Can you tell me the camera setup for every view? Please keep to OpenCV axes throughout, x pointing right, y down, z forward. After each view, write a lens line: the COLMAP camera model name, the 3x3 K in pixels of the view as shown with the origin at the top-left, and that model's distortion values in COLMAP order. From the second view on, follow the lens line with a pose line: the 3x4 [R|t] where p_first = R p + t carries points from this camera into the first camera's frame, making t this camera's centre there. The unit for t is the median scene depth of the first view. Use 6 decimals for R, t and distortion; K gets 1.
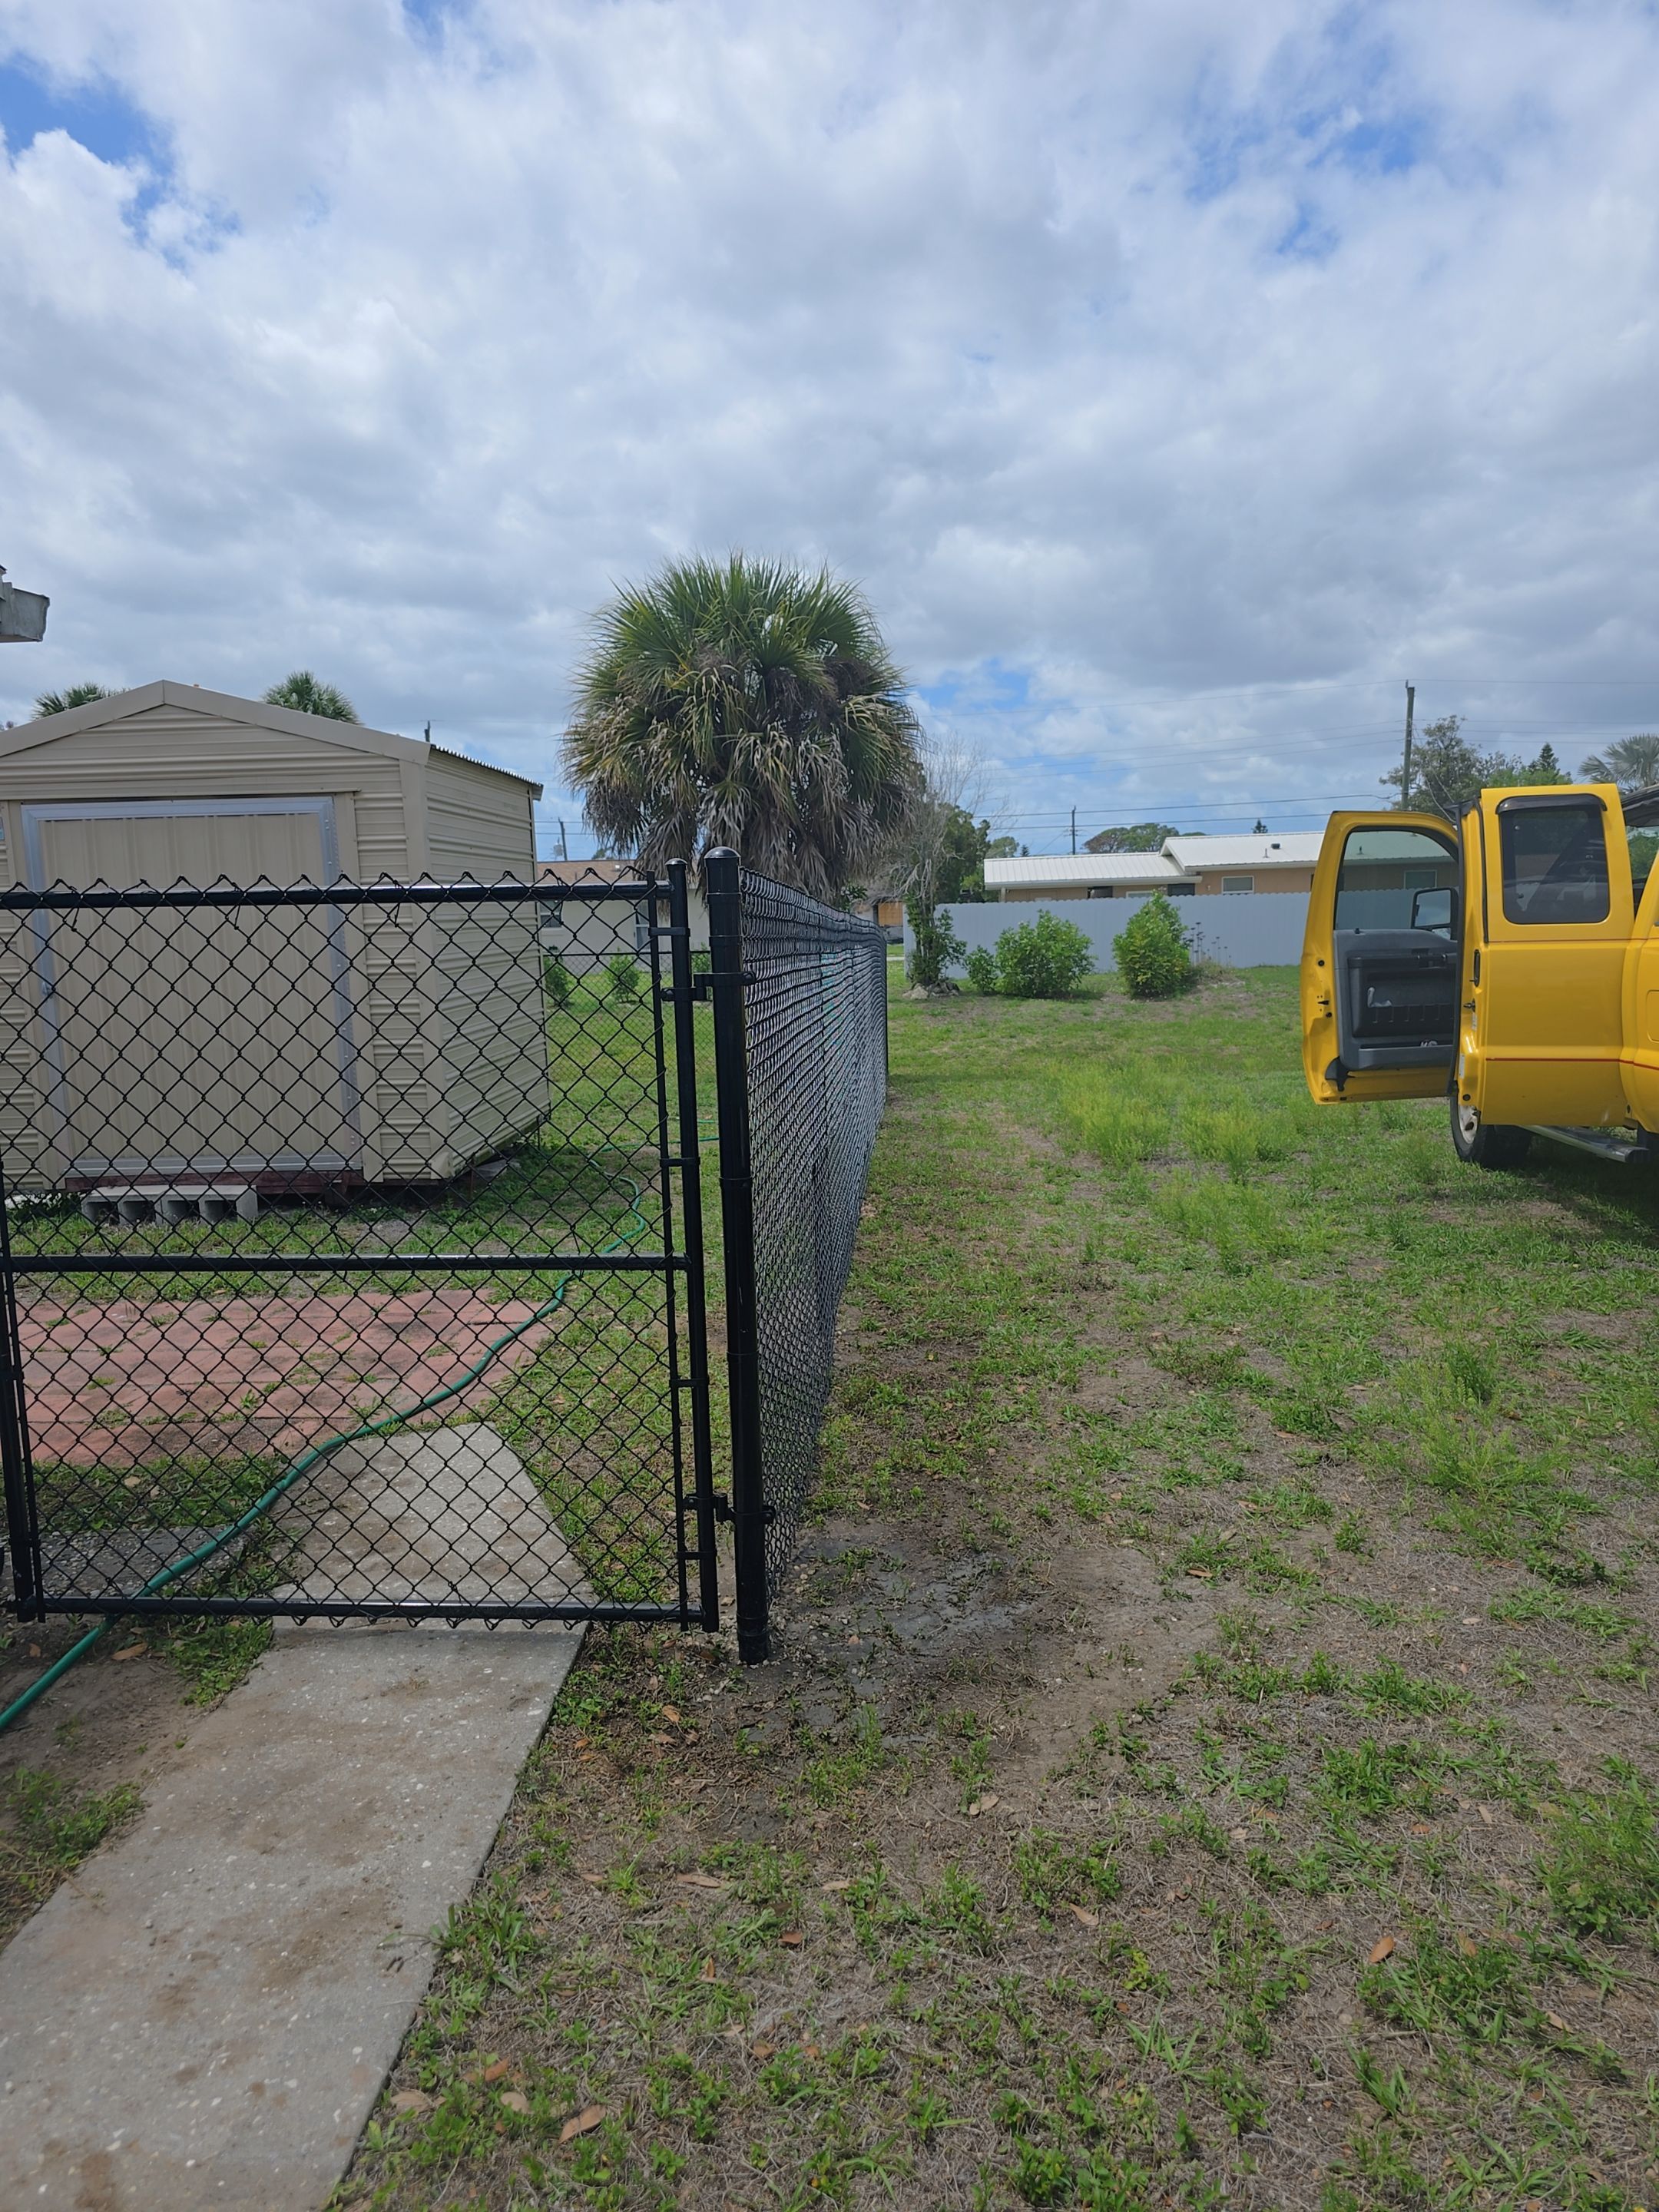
lens RADIAL K [[1468.0, 0, 840.4], [0, 1468.0, 1140.3], [0, 0, 1]] dist [0.058368, -0.046656]
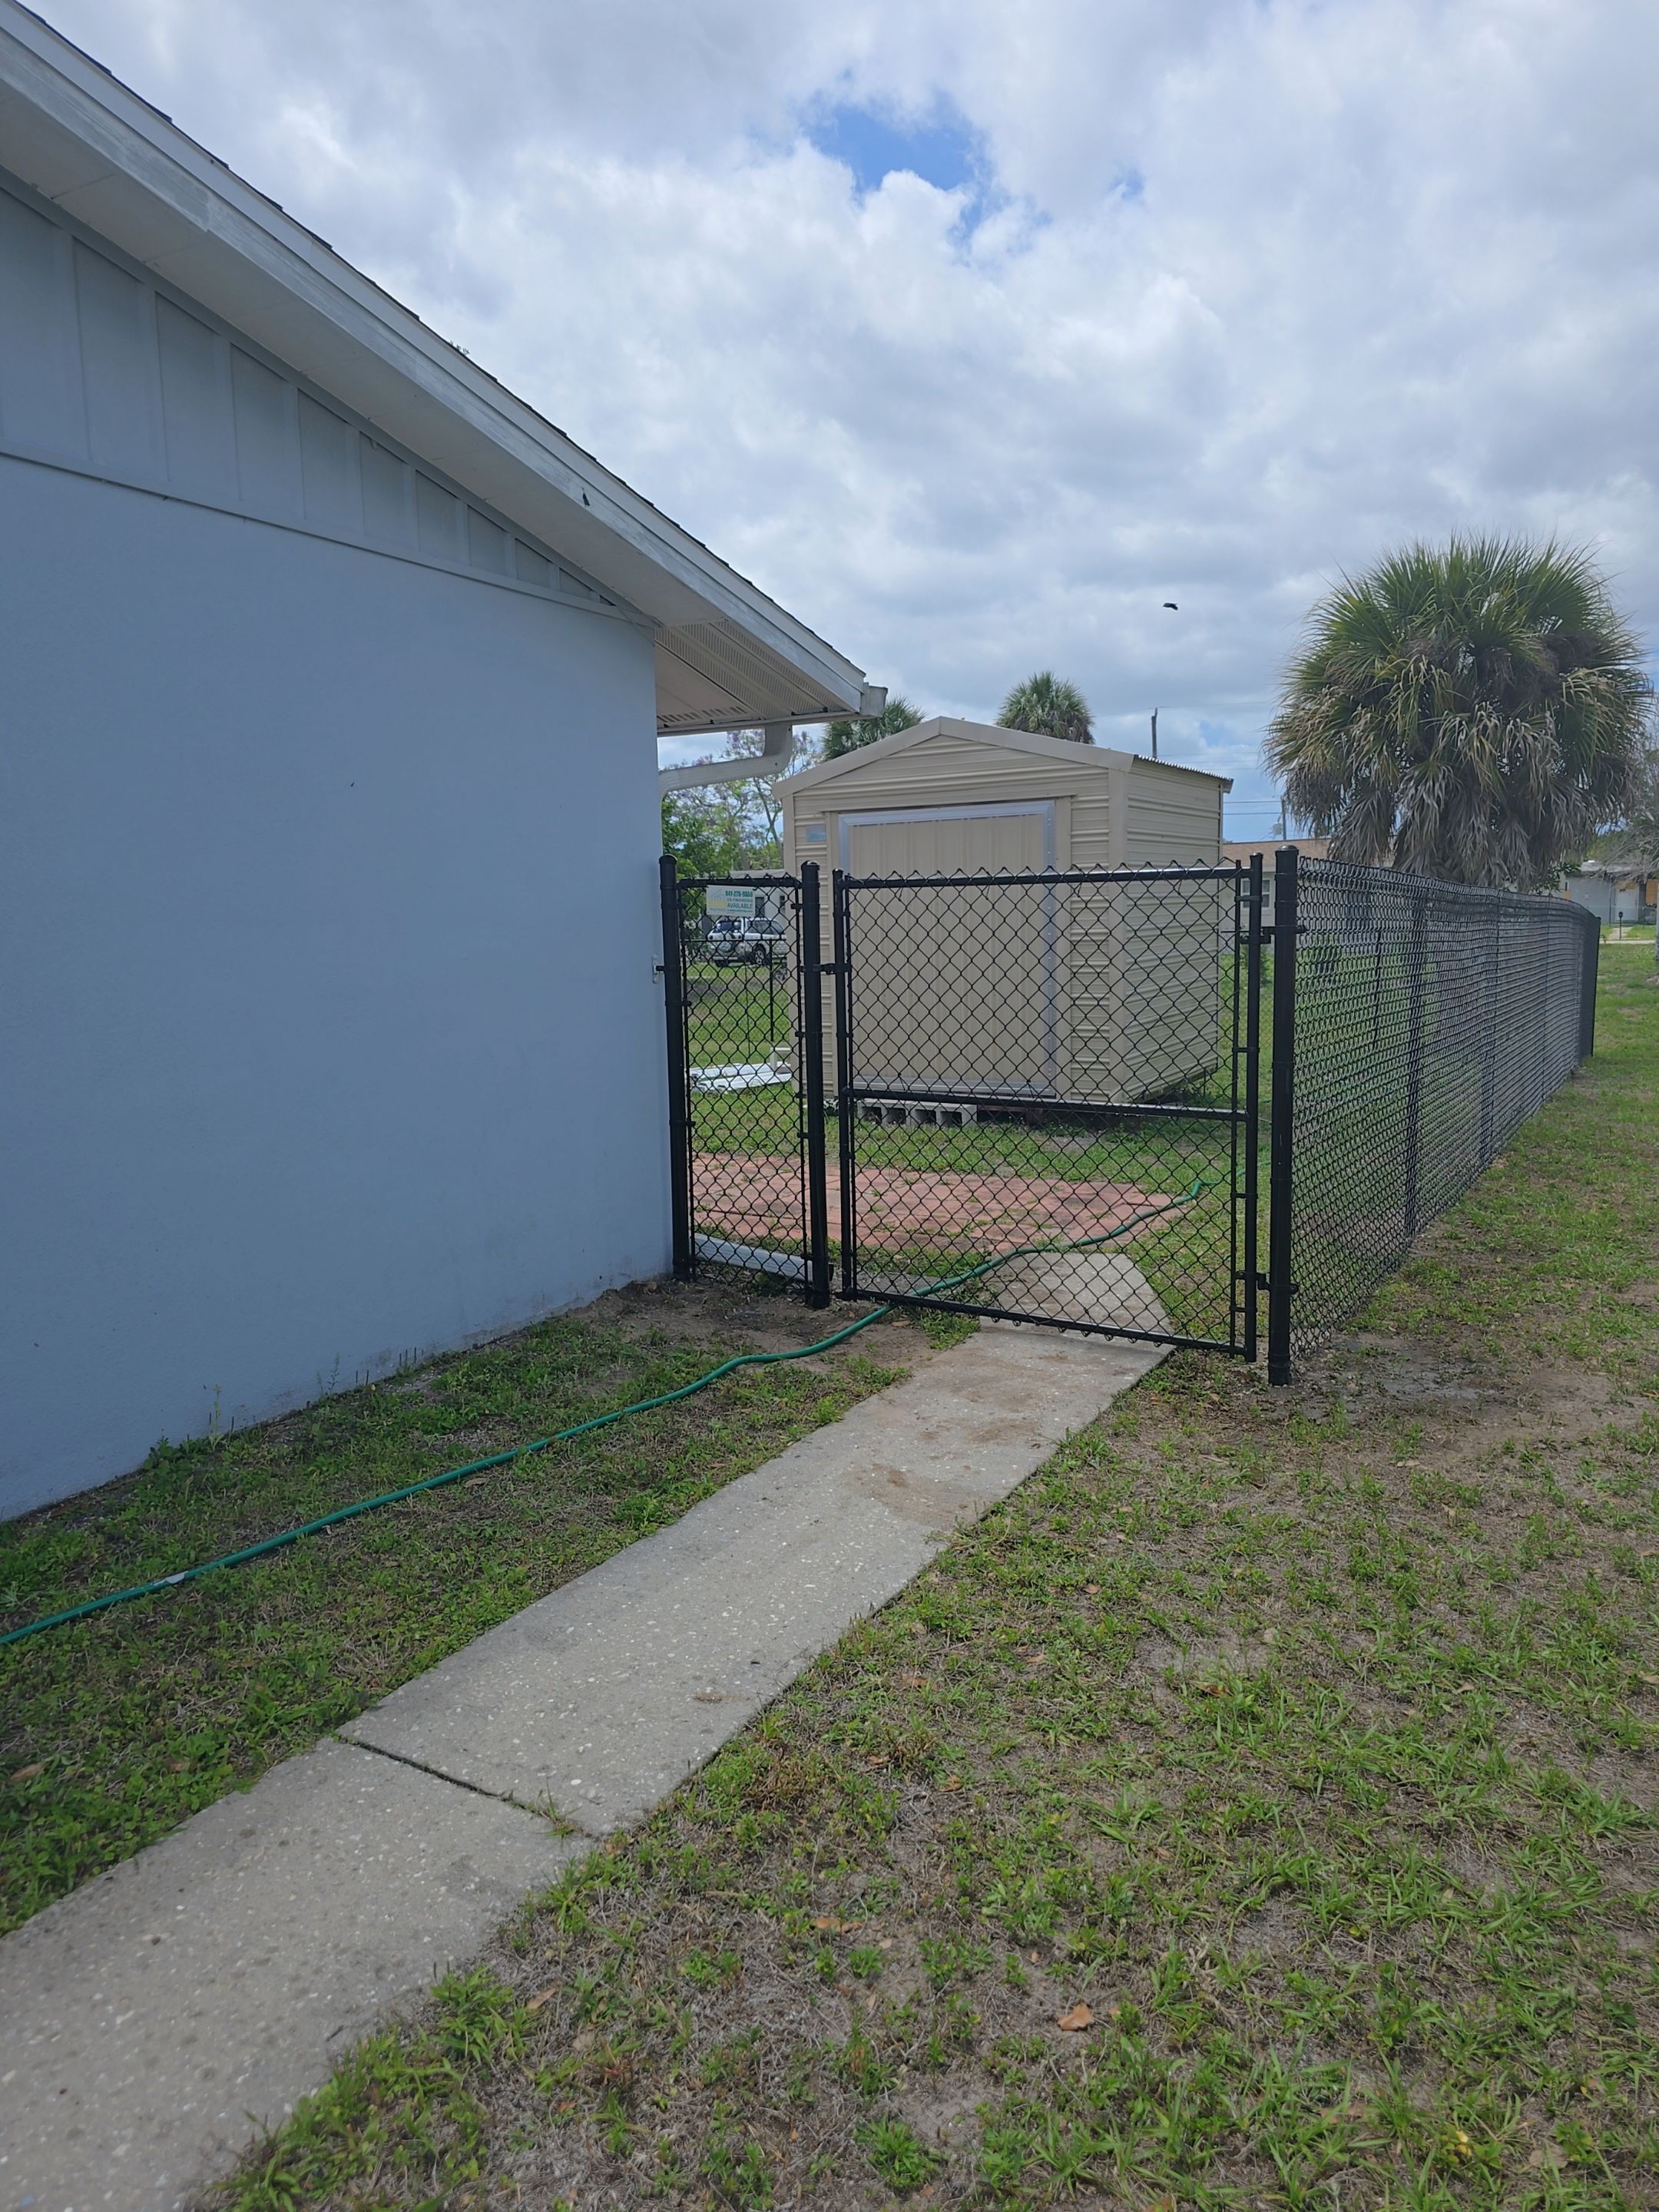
lens RADIAL K [[1525.8, 0, 829.1], [0, 1525.8, 1098.7], [0, 0, 1]] dist [0.069944, -0.060305]
pose [[0.890772, 0.060305, -0.450432, 0.217893], [-0.069535, 0.997572, -0.003954, 0.098813], [0.449100, 0.034843, 0.892802, -0.597576]]
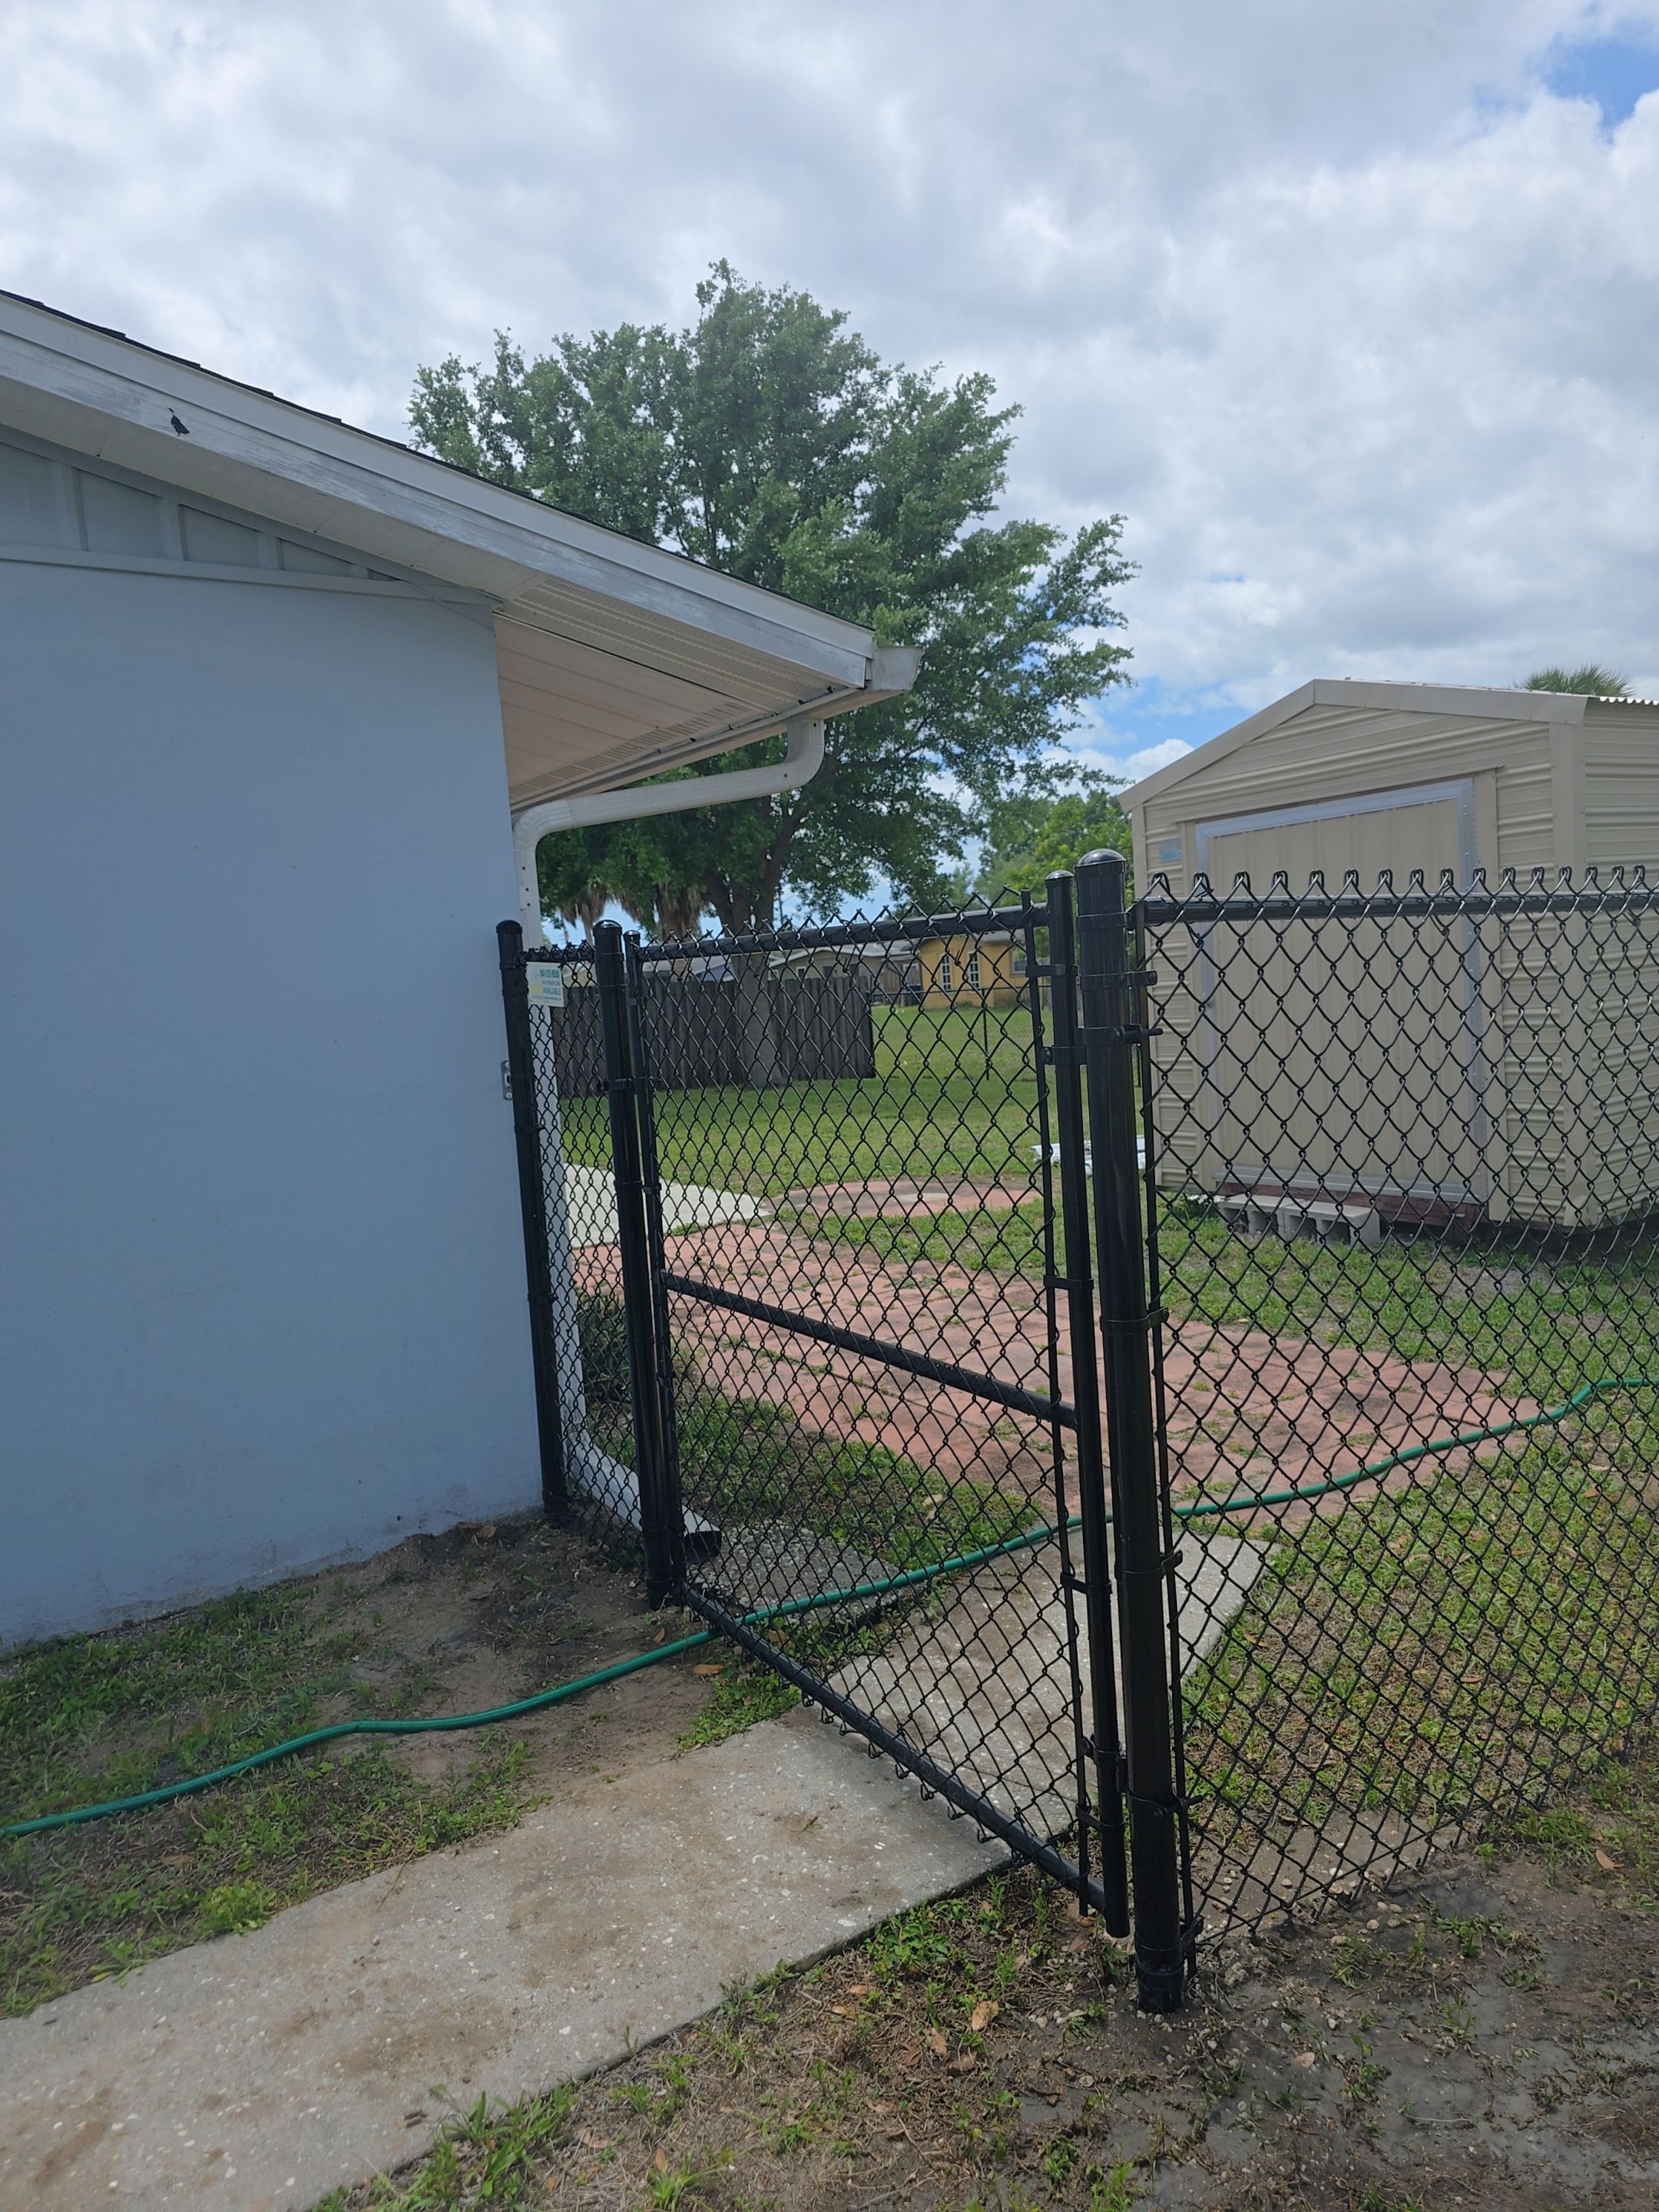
lens RADIAL K [[1498.0, 0, 829.0], [0, 1498.0, 1095.3], [0, 0, 1]] dist [0.037891, -0.044049]
pose [[0.586308, 0.047420, -0.808699, 0.398633], [-0.065584, 0.997787, 0.010960, -0.072063], [0.807429, 0.046612, 0.588121, 0.431340]]
